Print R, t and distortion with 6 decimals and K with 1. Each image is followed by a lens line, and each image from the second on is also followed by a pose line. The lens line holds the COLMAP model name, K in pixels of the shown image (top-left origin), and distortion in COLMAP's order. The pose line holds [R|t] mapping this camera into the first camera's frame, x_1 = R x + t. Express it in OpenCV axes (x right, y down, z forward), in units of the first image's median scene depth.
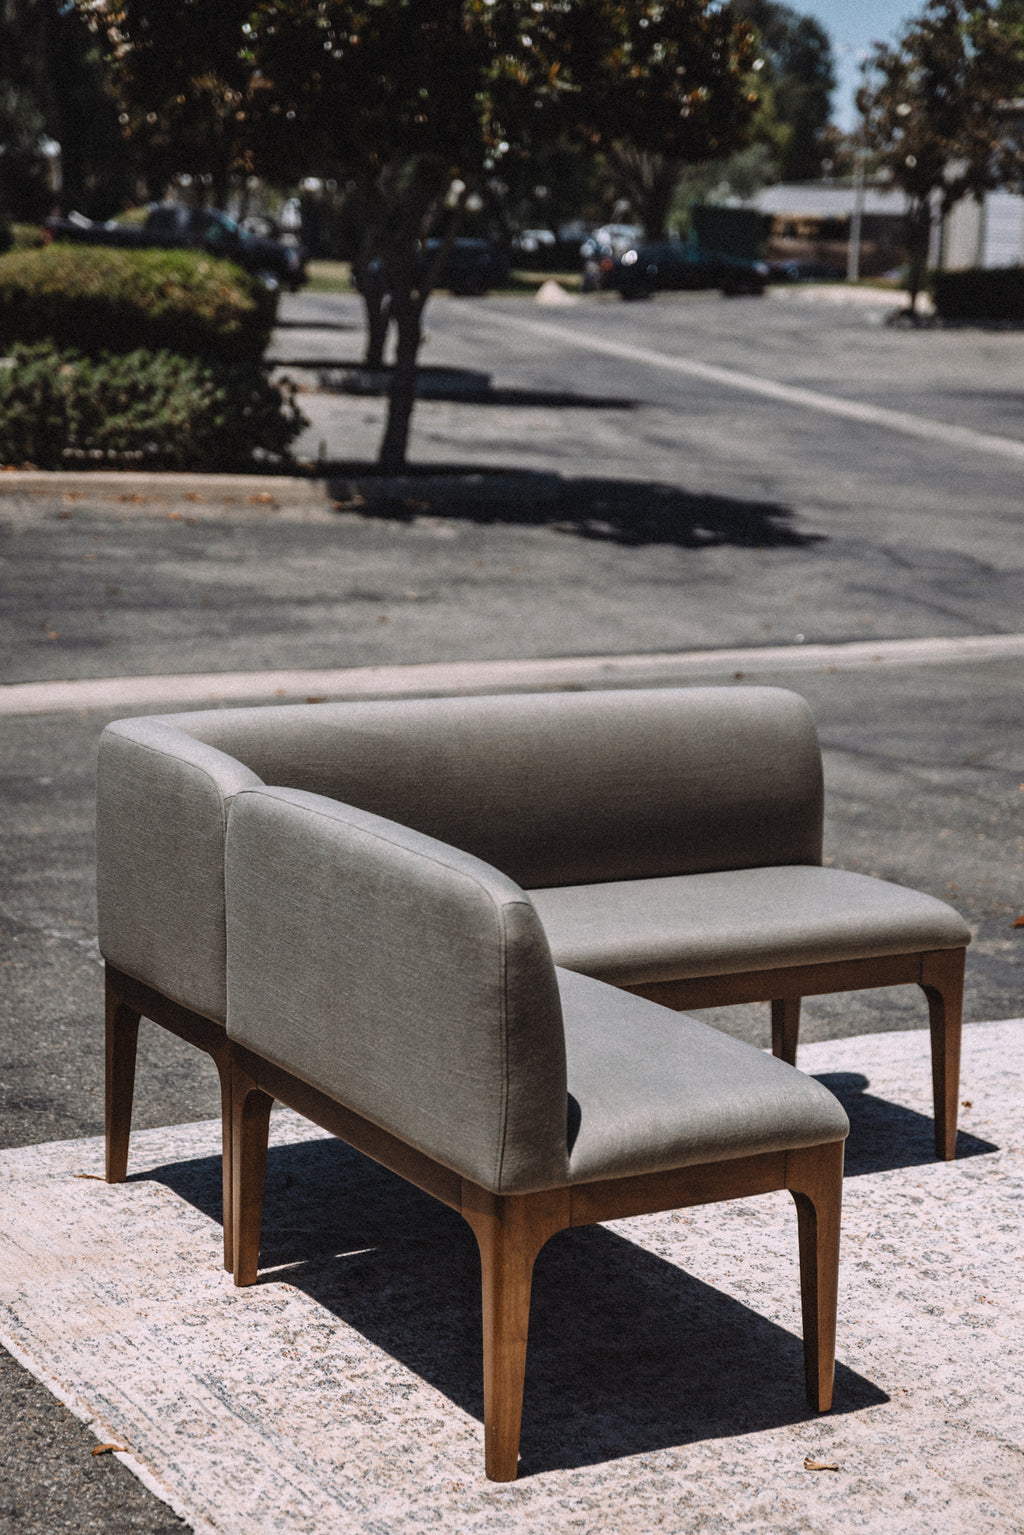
lens RADIAL K [[2812.9, 0, 508.5], [0, 2812.9, 766.2], [0, 0, 1]] dist [0.028787, 0.000000]
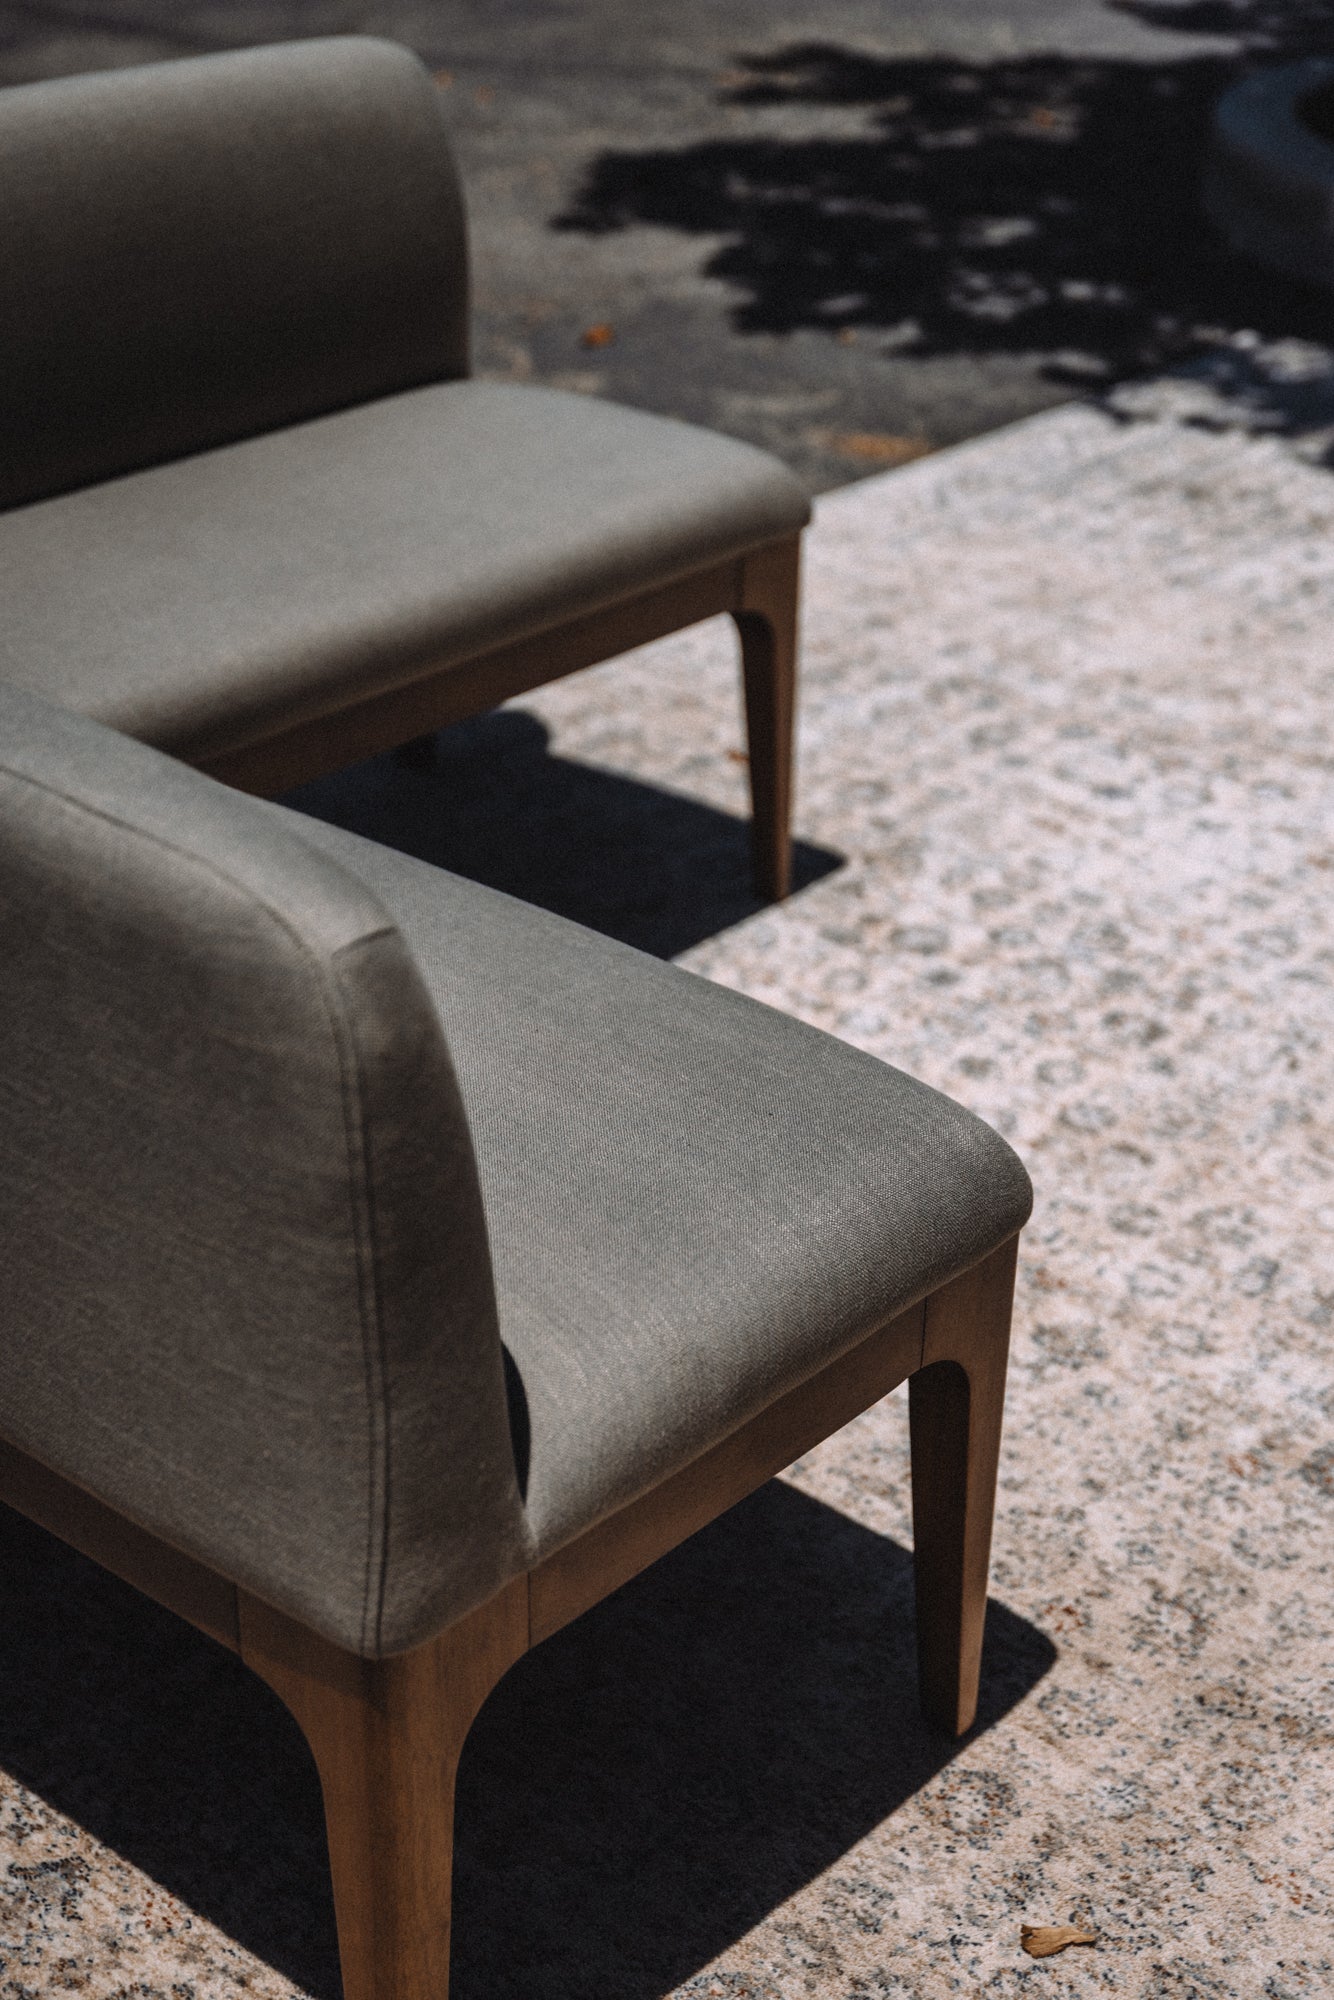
lens RADIAL K [[3082.9, 0, 650.9], [0, 3082.9, 997.6], [0, 0, 1]] dist [-0.012503, 0.000000]
pose [[0.940273, -0.163607, 0.298529, -0.073871], [0.058640, 0.941673, 0.331381, -0.063877], [-0.335333, -0.294083, 0.895024, 0.607291]]
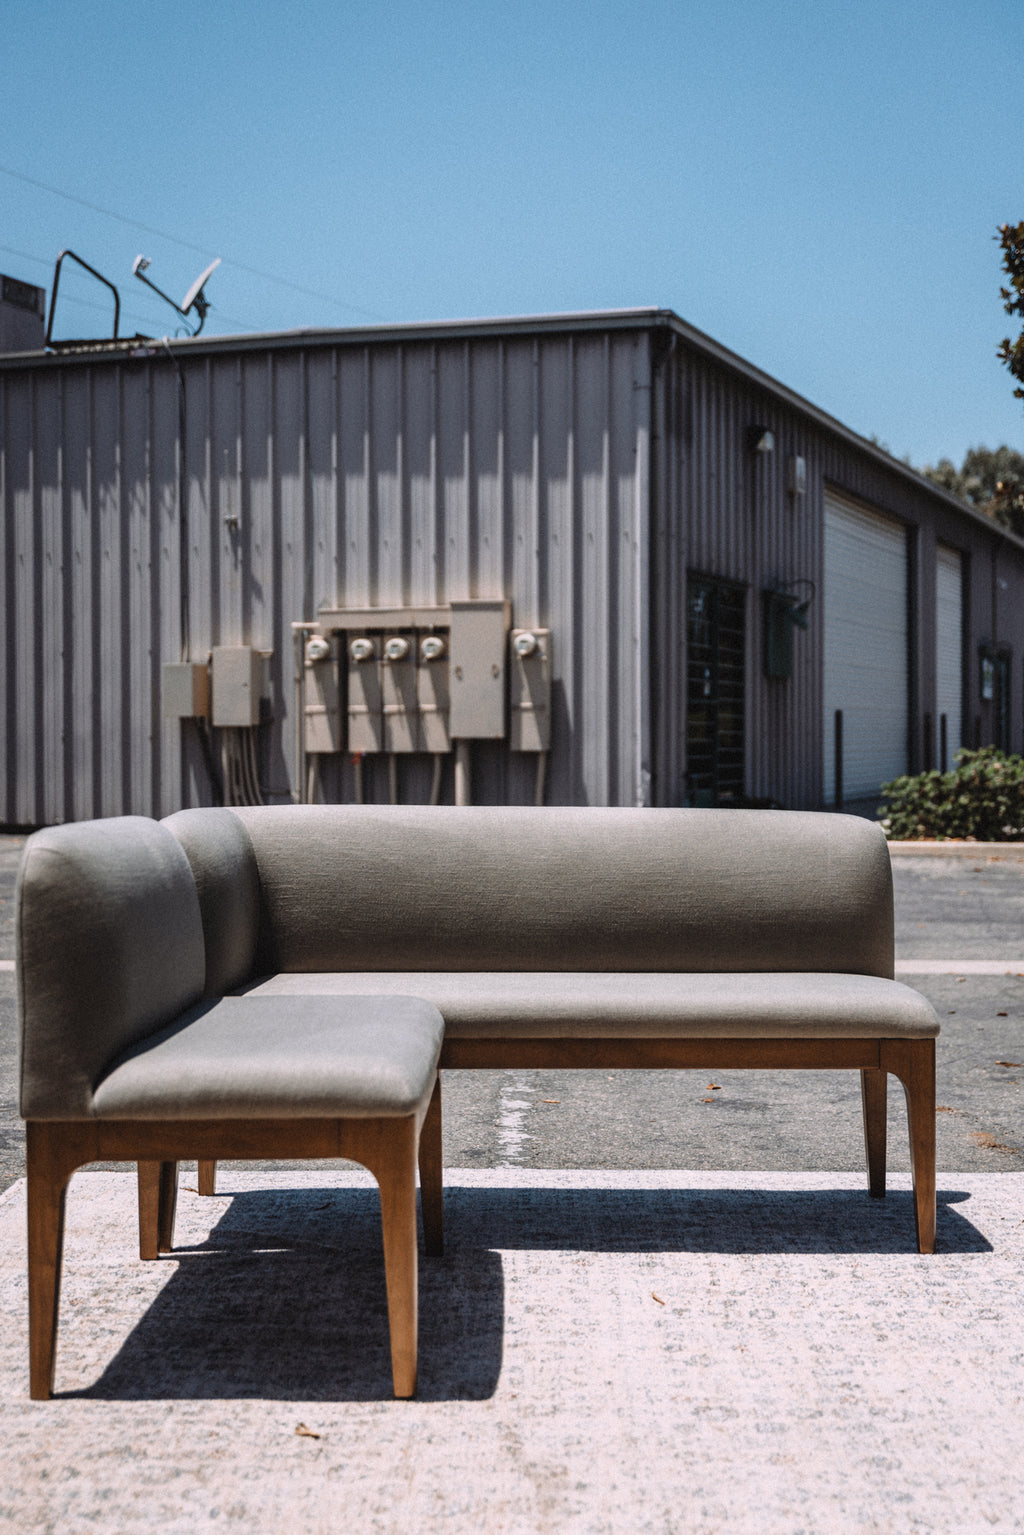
lens RADIAL K [[1984.6, 0, 510.7], [0, 1984.6, 770.1], [0, 0, 1]] dist [-0.013533, 0.000000]
pose [[0.871016, -0.023283, -0.490702, 0.508824], [-0.063051, 0.985316, -0.158670, 0.122449], [0.487191, 0.169144, 0.856759, 0.391386]]
